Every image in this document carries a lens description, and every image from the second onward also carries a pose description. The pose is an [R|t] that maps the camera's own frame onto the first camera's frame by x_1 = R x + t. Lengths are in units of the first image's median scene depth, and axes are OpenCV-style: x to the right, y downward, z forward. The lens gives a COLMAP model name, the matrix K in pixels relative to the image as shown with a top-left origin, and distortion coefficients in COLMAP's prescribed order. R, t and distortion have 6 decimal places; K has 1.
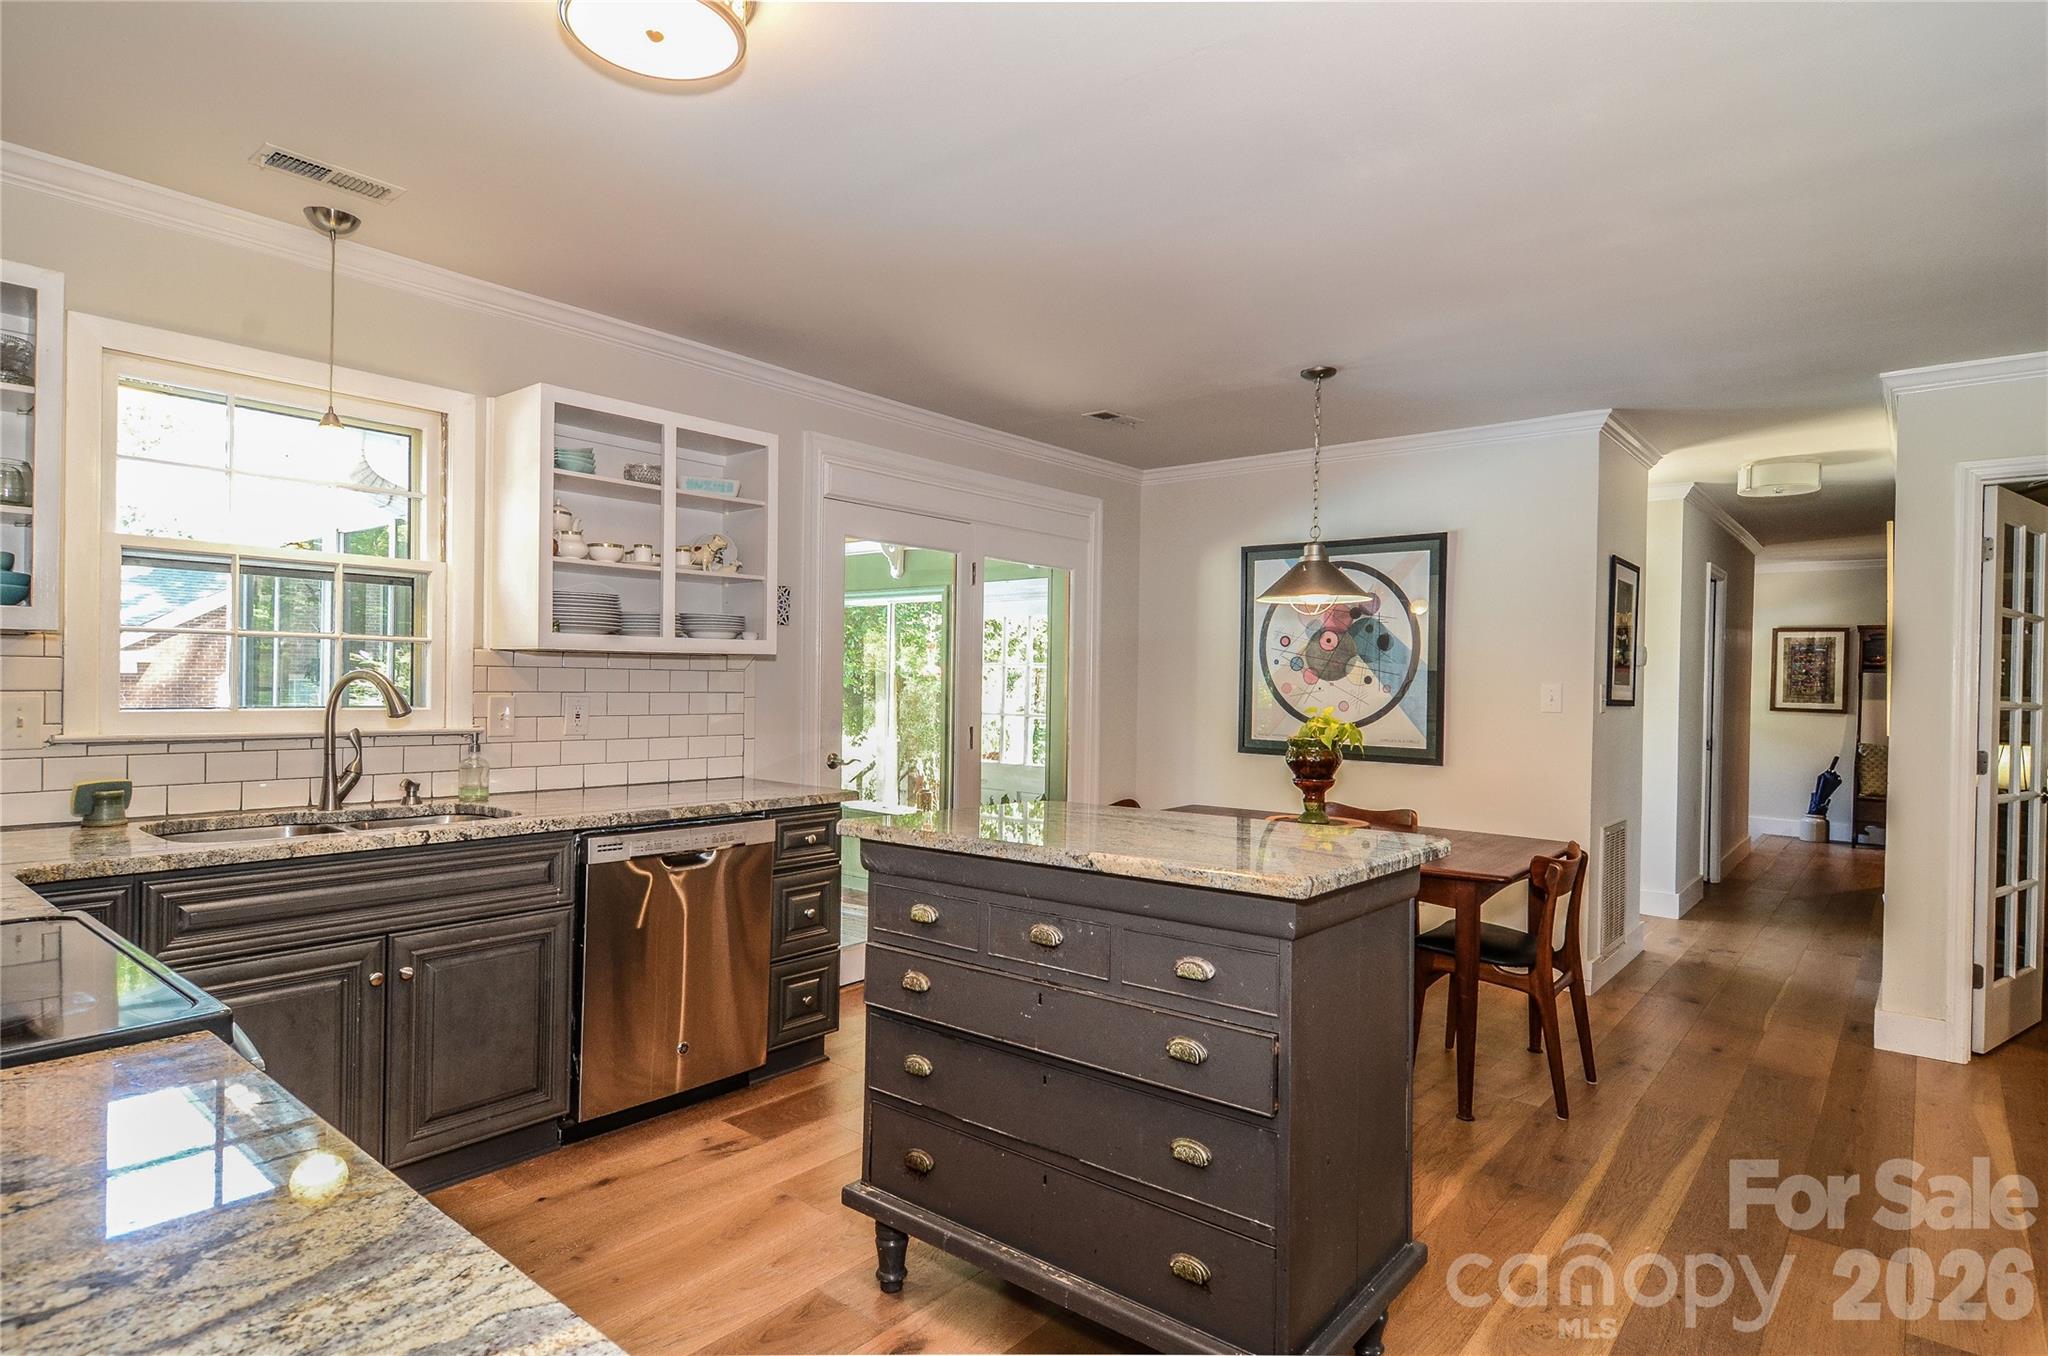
lens RADIAL K [[1103.1, 0, 1024.9], [0, 1103.1, 684.9], [0, 0, 1]] dist [-0.017493, -0.000513]
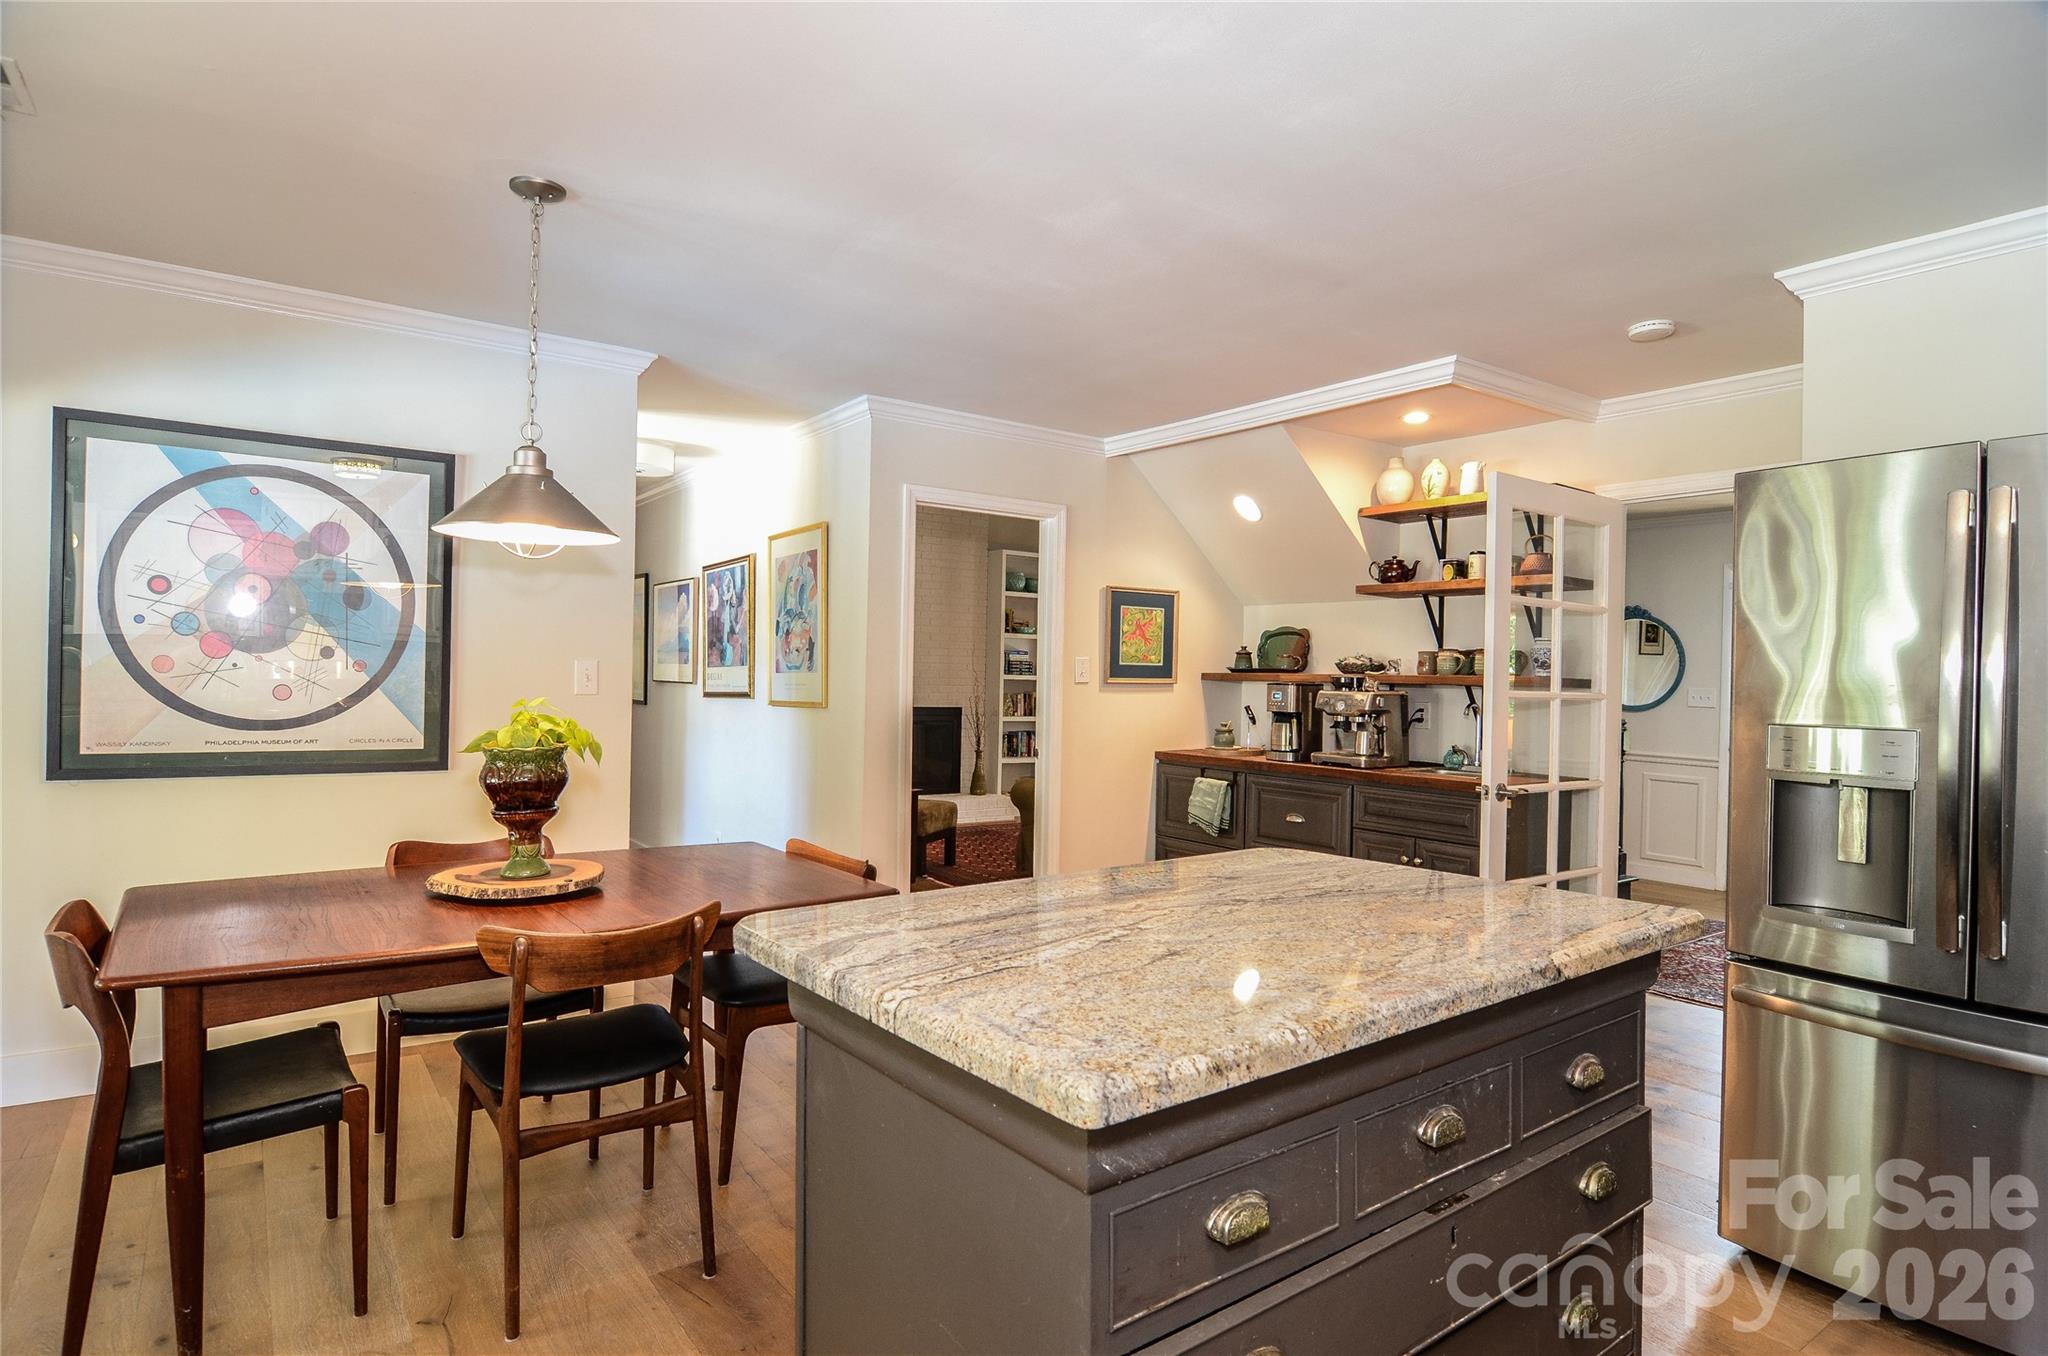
lens RADIAL K [[1103.1, 0, 1024.9], [0, 1103.1, 684.9], [0, 0, 1]] dist [-0.017493, -0.000513]
pose [[0.231769, -0.020225, 0.972561, -0.239694], [-0.012707, 0.999636, 0.023817, -0.006089], [-0.972688, -0.017879, 0.231427, 0.442593]]
